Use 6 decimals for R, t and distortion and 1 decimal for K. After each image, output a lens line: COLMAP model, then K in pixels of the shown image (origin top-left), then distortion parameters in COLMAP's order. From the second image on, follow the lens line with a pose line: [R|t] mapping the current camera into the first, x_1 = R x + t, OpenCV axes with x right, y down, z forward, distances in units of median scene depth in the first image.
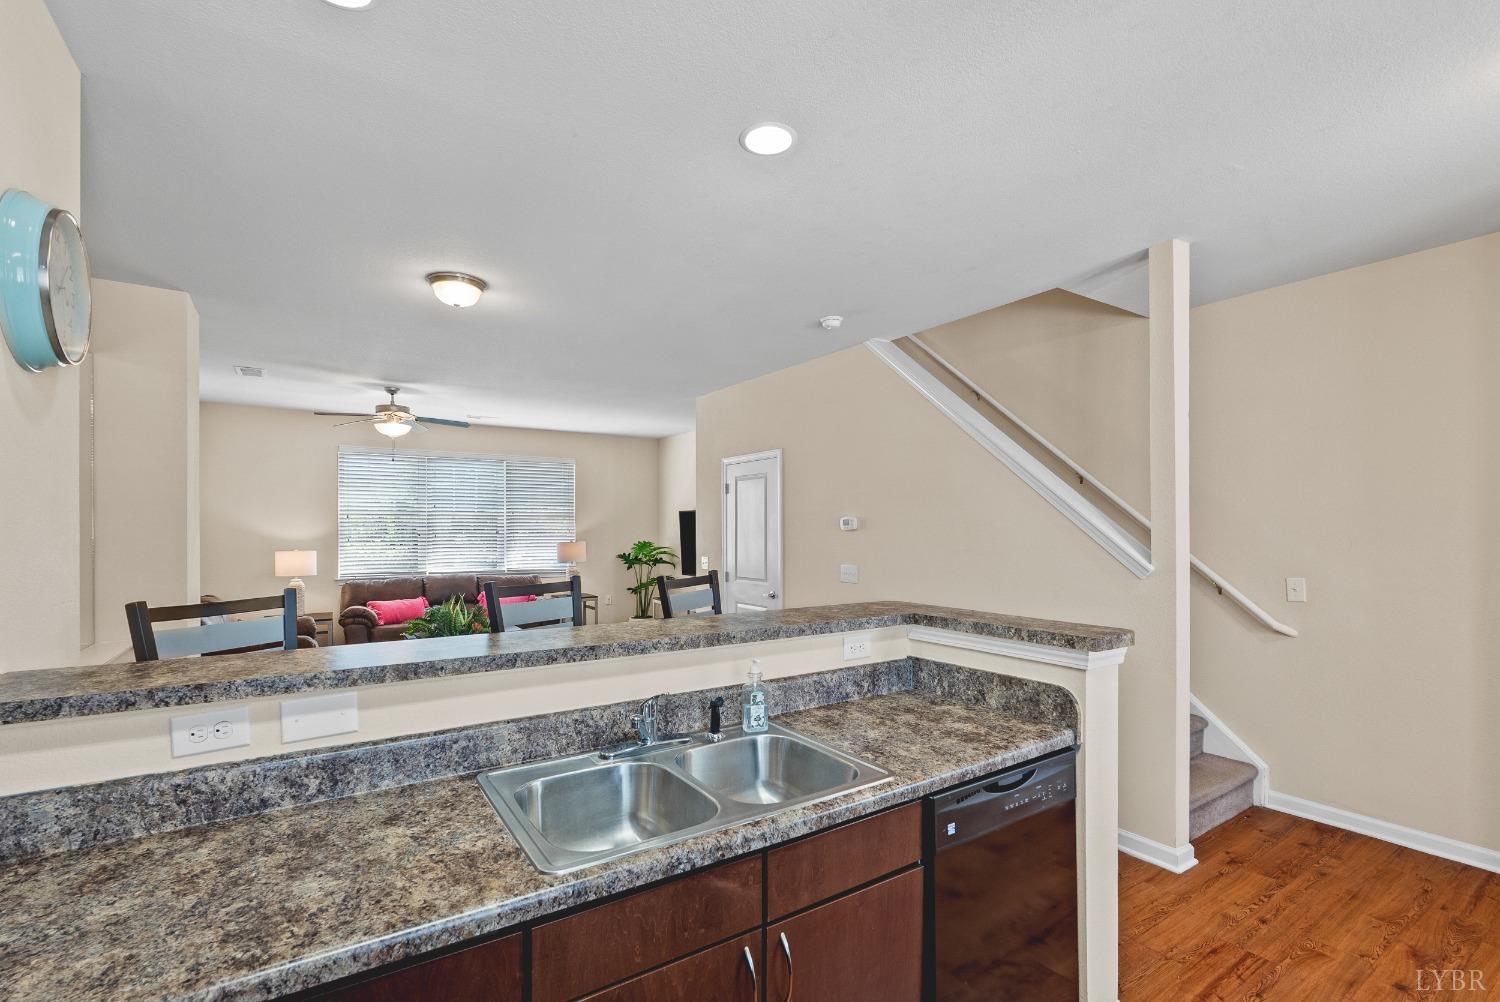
lens RADIAL K [[659.5, 0, 747.2], [0, 659.5, 518.0], [0, 0, 1]] dist [-0.002033, -0.000407]
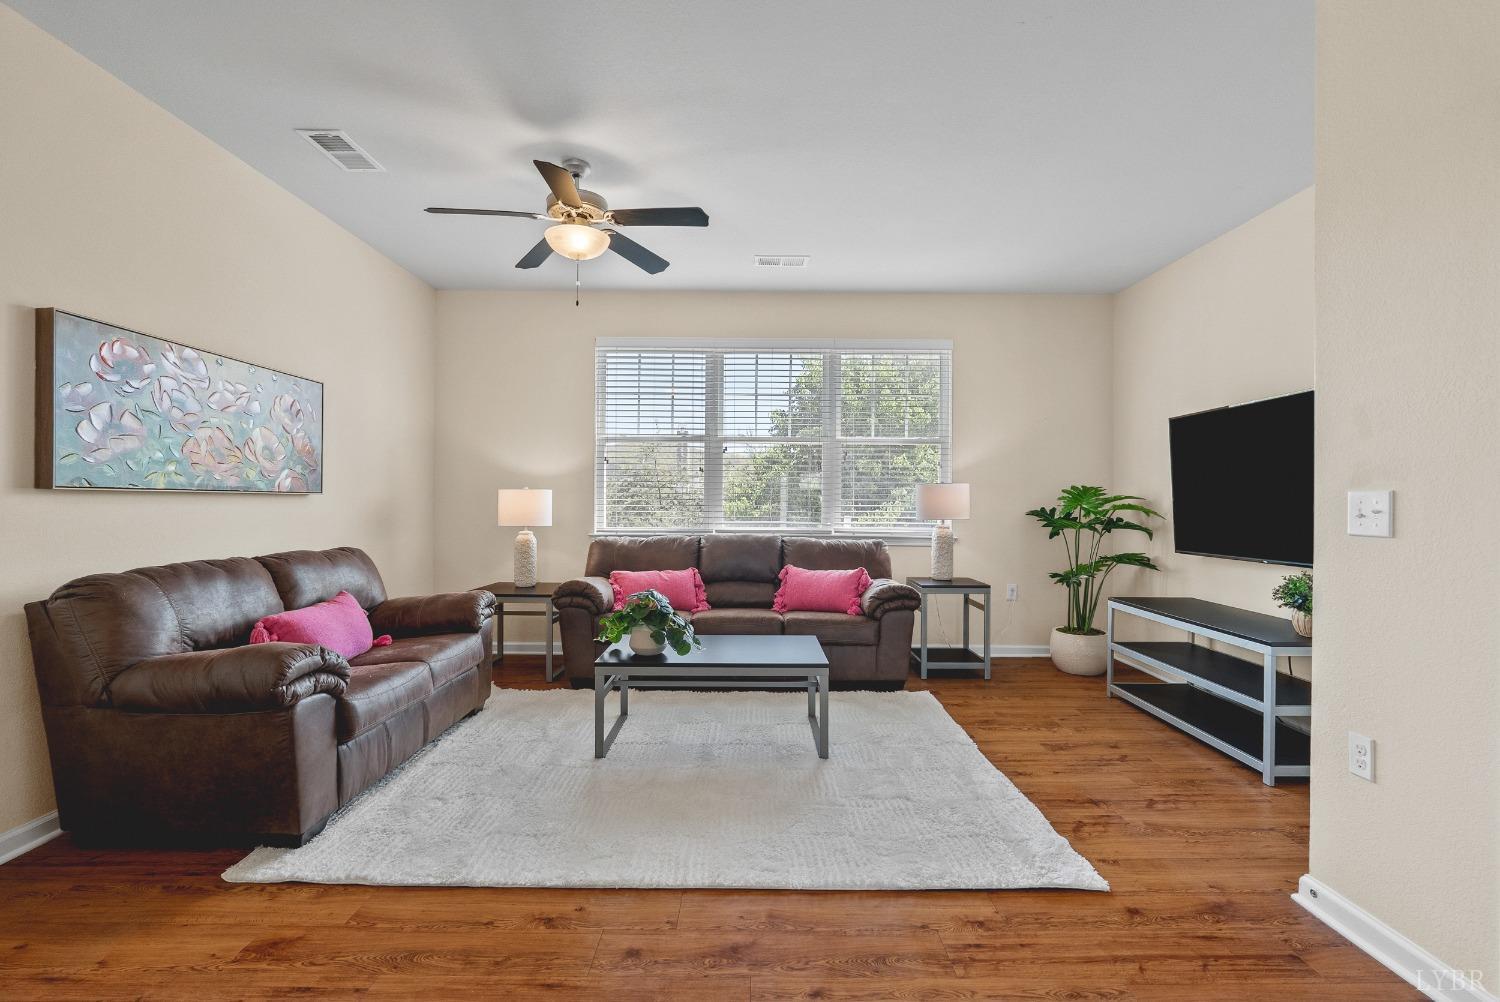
lens RADIAL K [[658.5, 0, 752.2], [0, 658.5, 502.9], [0, 0, 1]] dist [-0.001421, 0.000340]
pose [[0.833721, 0.004592, -0.552166, -0.179826], [0.003935, 0.999891, 0.014257, 0.083881], [0.552171, -0.014059, 0.833612, 0.865636]]
